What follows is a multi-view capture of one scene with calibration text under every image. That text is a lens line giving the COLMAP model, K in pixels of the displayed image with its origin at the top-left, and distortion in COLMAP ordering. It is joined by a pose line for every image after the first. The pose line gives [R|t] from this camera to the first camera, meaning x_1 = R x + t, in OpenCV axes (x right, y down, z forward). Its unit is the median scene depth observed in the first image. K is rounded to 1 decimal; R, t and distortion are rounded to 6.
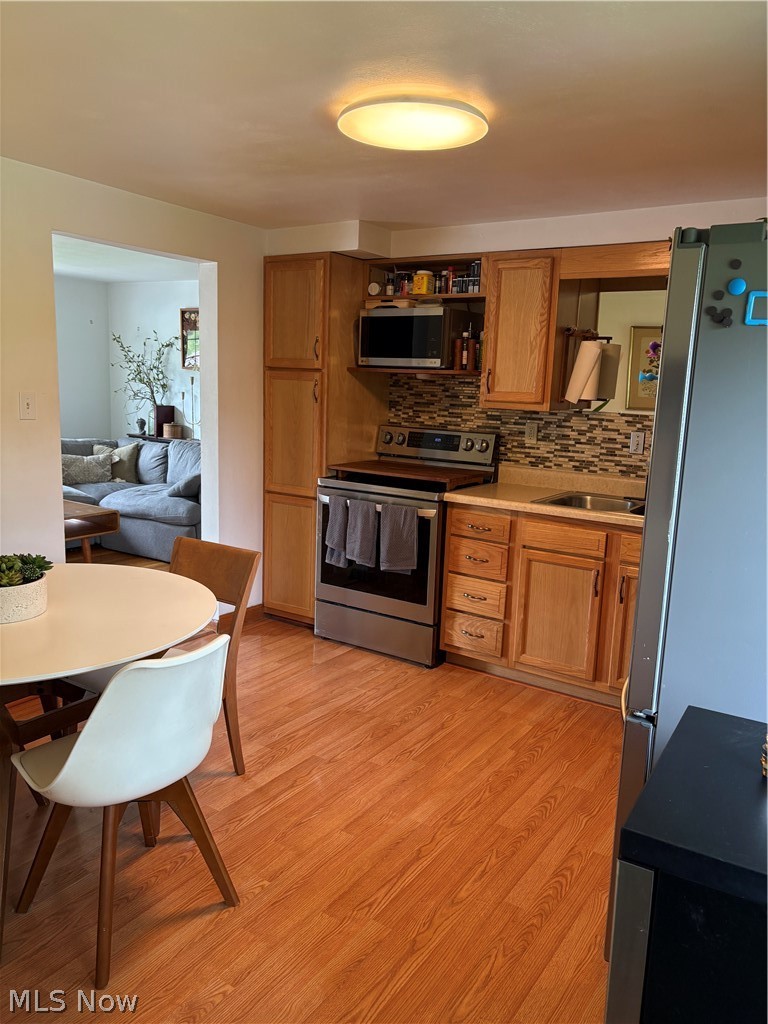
lens RADIAL K [[771.1, 0, 387.1], [0, 771.1, 518.4], [0, 0, 1]] dist [0.024628, 0.006915]
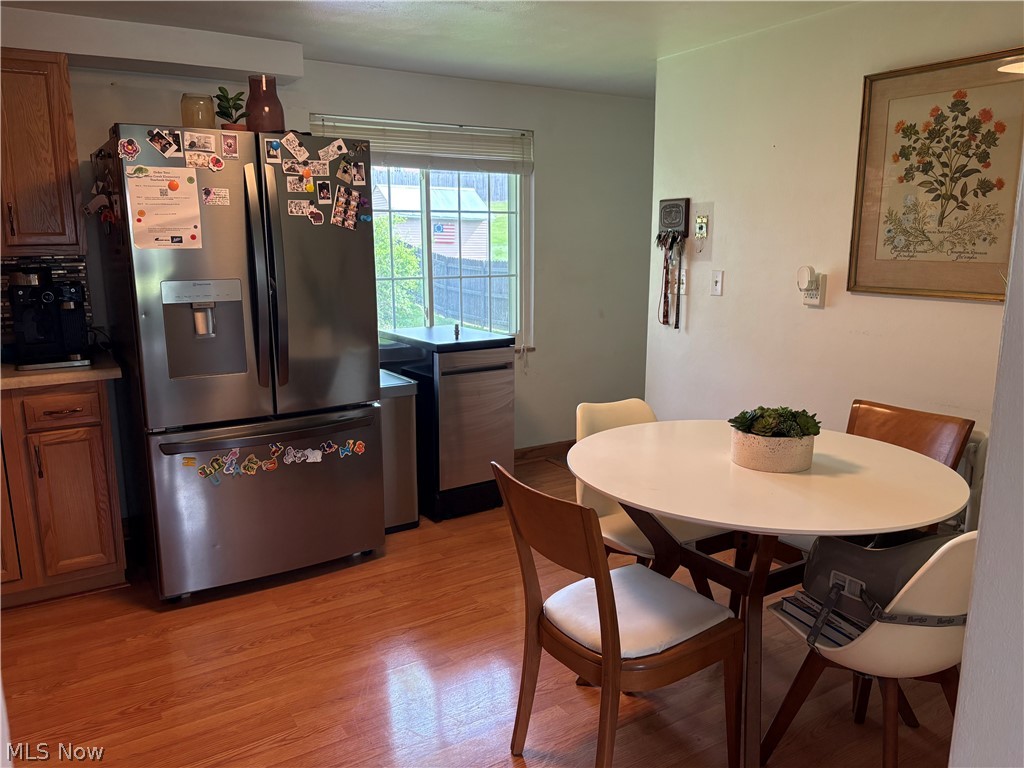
lens RADIAL K [[771.1, 0, 512.3], [0, 771.1, 383.5], [0, 0, 1]] dist [0.024628, 0.006915]
pose [[-0.908717, -0.108121, 0.403166, -0.450439], [0.048427, 0.932039, 0.359107, -0.274294], [-0.414594, 0.345850, -0.841724, 1.514124]]
